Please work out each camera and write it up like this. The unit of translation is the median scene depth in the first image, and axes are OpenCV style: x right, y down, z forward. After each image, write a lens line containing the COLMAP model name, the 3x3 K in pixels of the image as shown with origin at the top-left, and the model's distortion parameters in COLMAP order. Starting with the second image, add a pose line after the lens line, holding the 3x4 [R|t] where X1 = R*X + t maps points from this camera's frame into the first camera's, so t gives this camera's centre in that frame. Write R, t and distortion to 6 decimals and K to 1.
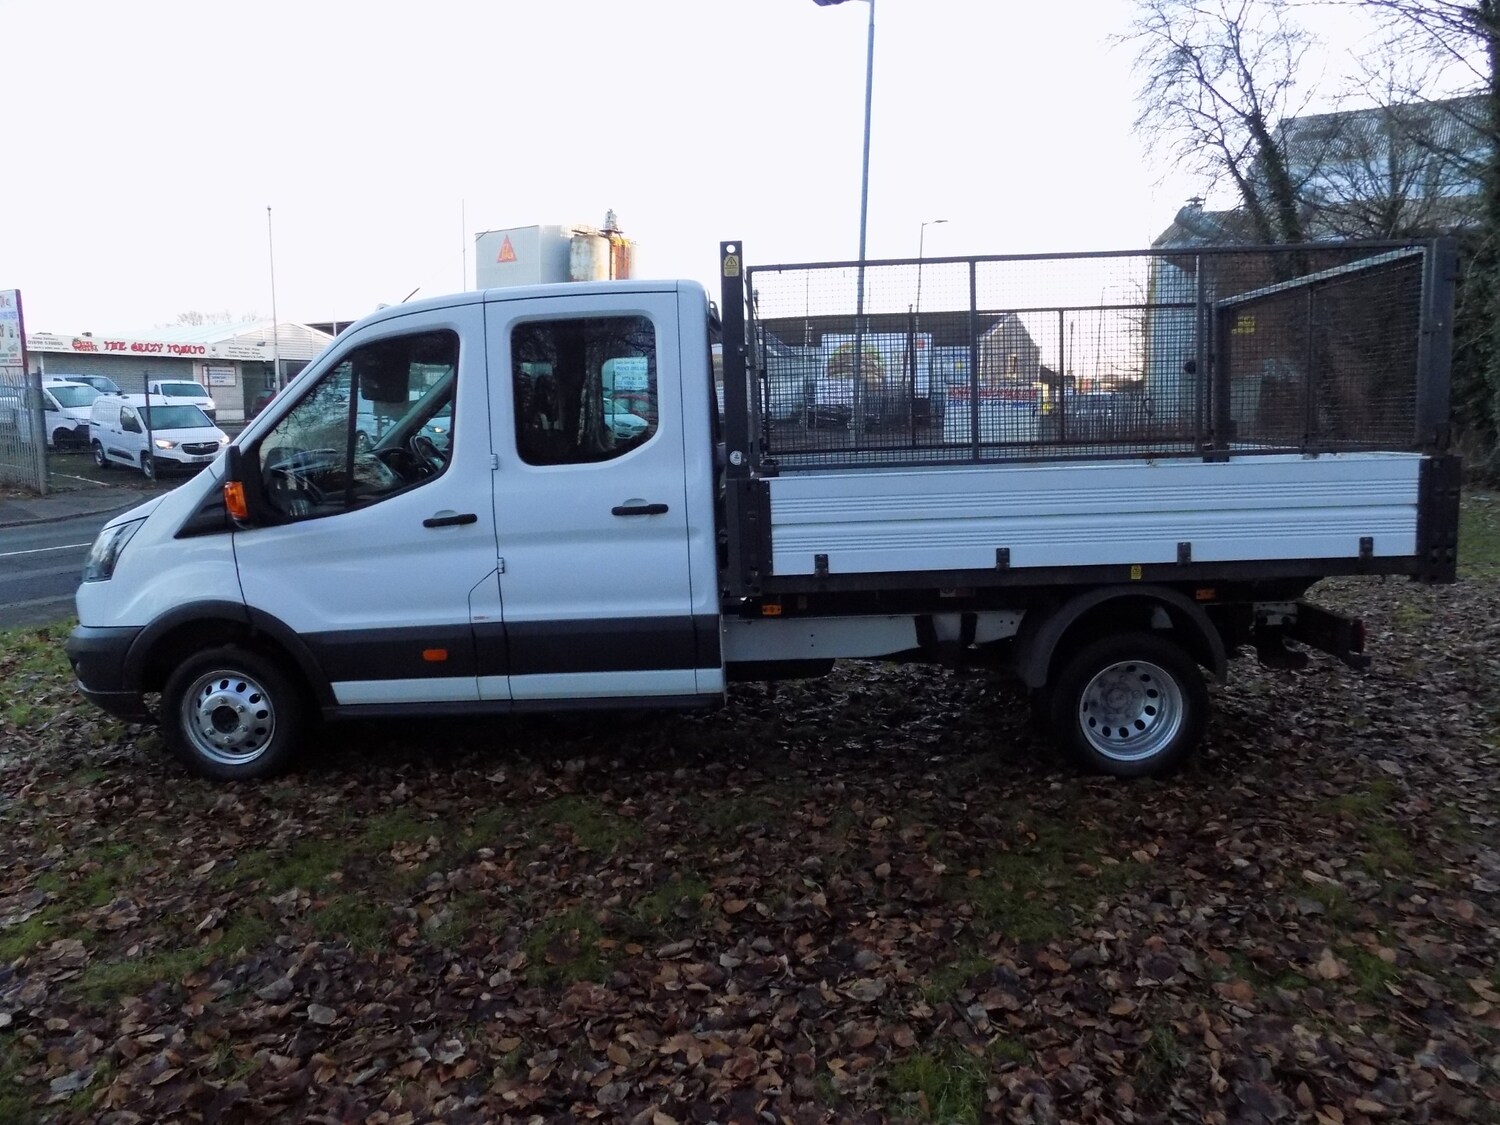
lens RADIAL K [[1013.6, 0, 761.4], [0, 1013.6, 552.7], [0, 0, 1]] dist [-0.068692, 0.067230]
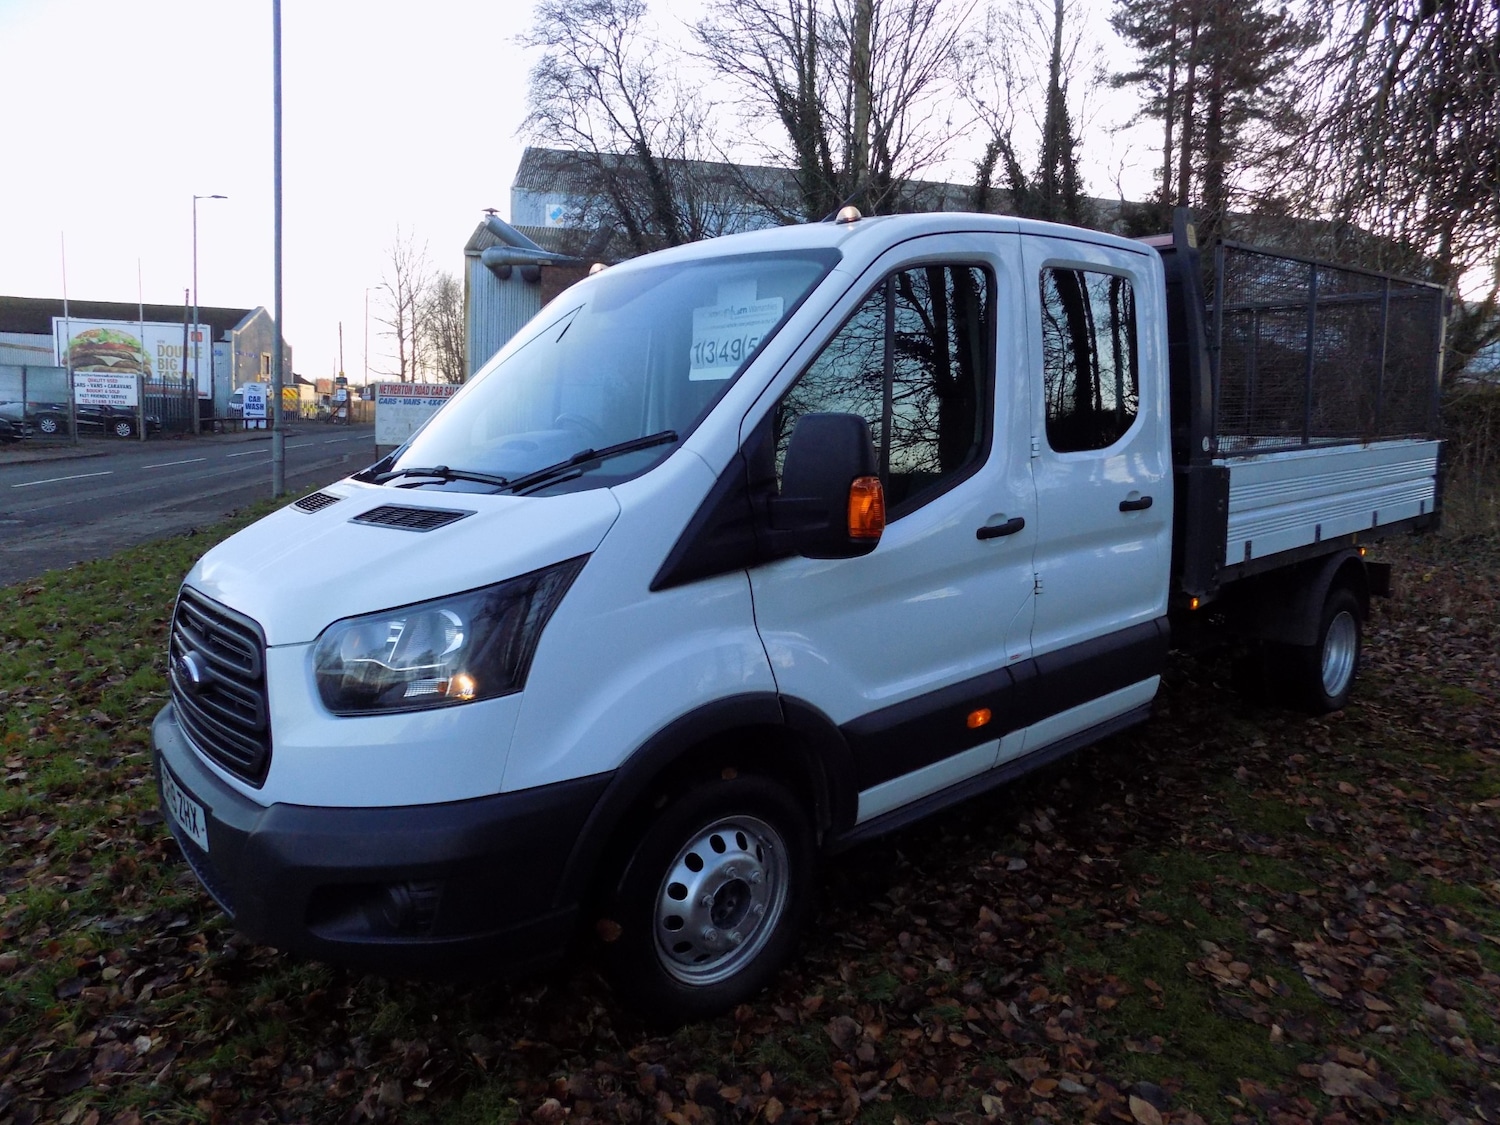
lens RADIAL K [[1013.6, 0, 753.9], [0, 1013.6, 550.2], [0, 0, 1]] dist [-0.068692, 0.067230]
pose [[0.737582, -0.071445, 0.671468, -0.924675], [0.078304, 0.996728, 0.020040, -0.044508], [-0.670702, 0.037798, 0.740763, 0.580199]]
